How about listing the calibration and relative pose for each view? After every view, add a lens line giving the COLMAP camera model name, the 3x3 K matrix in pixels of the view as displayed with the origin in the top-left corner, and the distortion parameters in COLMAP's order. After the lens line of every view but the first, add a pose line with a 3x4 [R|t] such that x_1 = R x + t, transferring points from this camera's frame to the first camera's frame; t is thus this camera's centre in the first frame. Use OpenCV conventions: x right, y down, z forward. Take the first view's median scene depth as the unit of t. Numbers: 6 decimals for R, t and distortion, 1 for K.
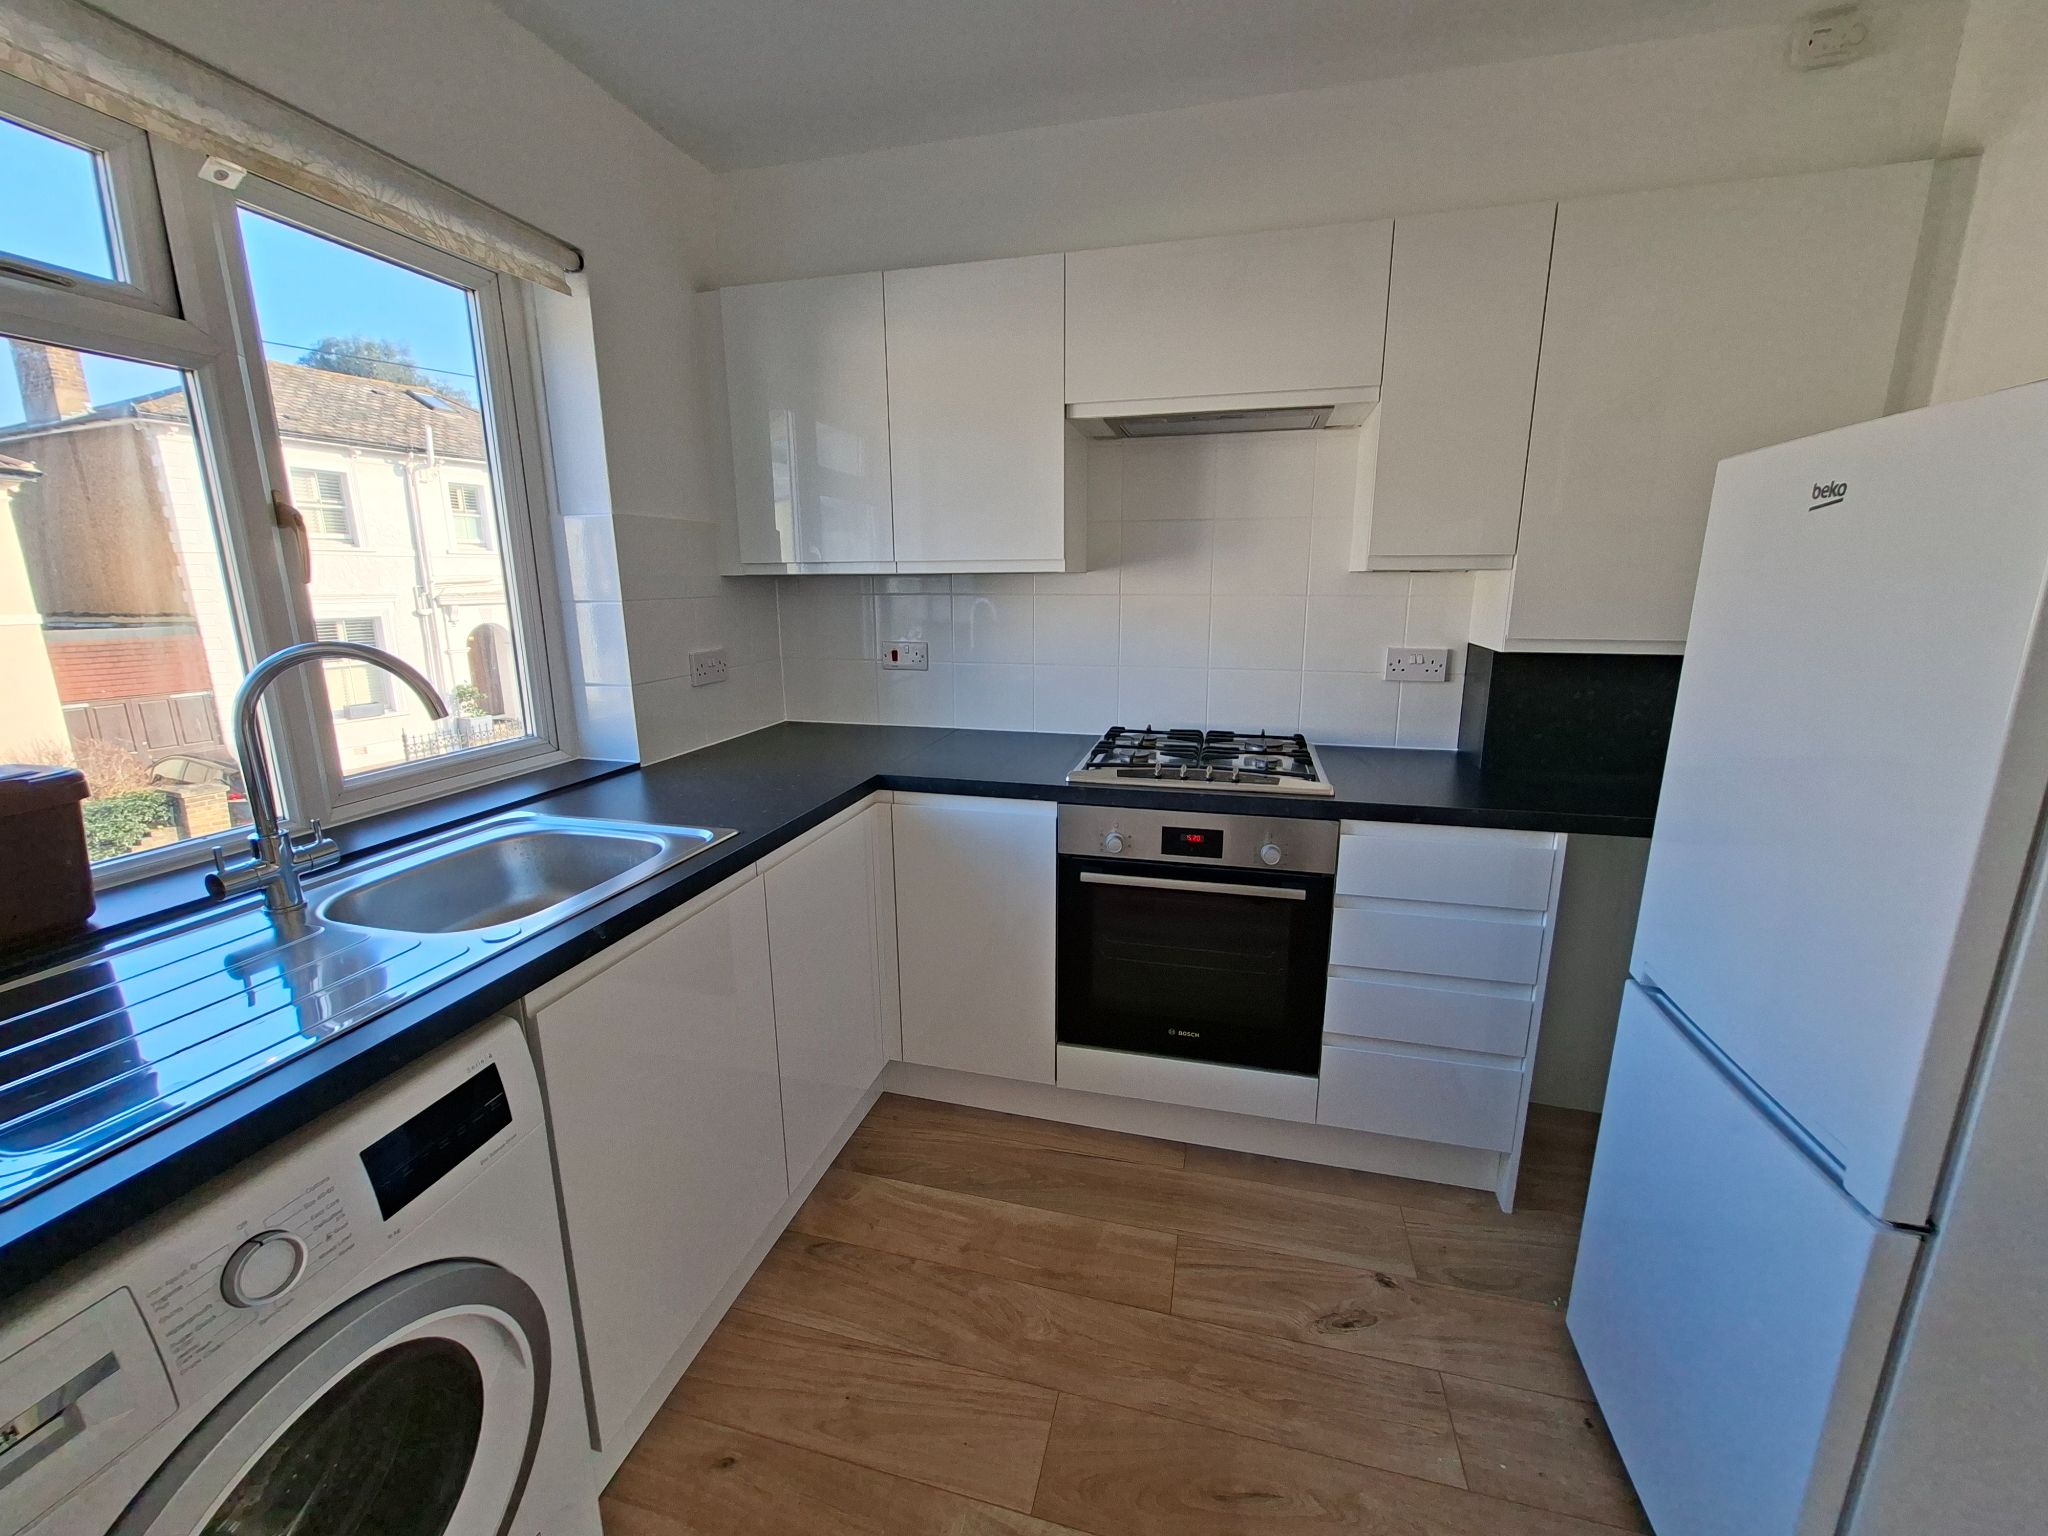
lens RADIAL K [[807.2, 0, 1031.5], [0, 807.2, 761.0], [0, 0, 1]] dist [-0.019774, 0.006491]
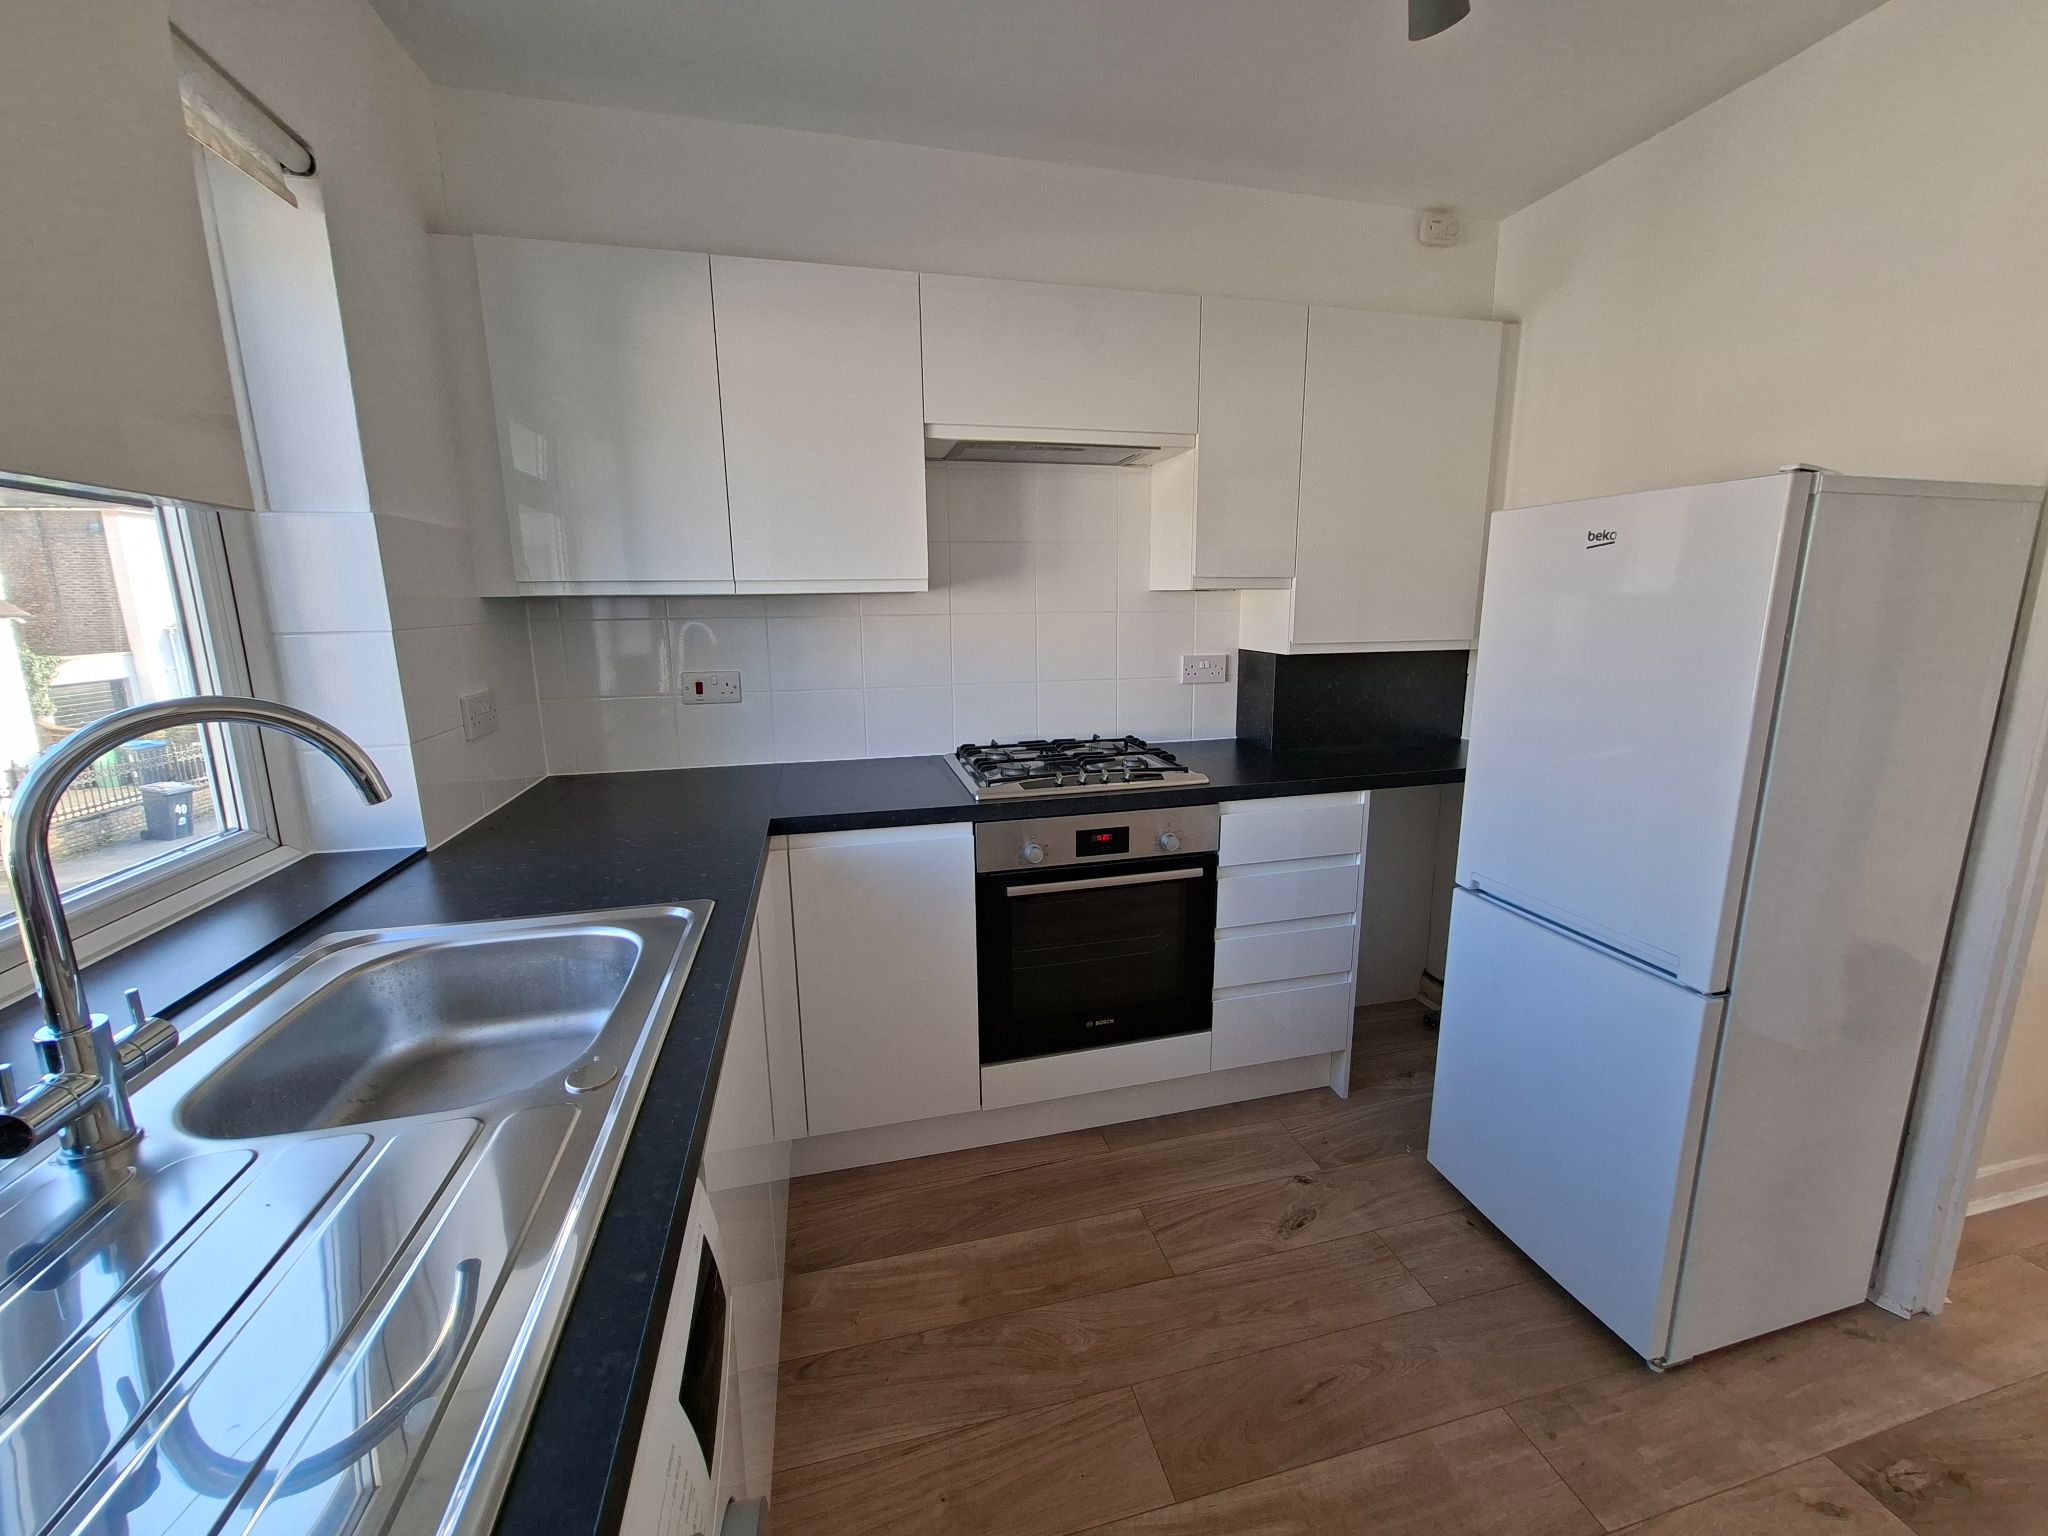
lens RADIAL K [[807.2, 0, 1031.5], [0, 807.2, 761.0], [0, 0, 1]] dist [-0.019774, 0.006491]
pose [[0.877870, -0.099276, 0.468497, -0.377898], [0.111450, 0.993769, 0.001748, -0.018075], [-0.465751, 0.050680, 0.883463, 0.089967]]
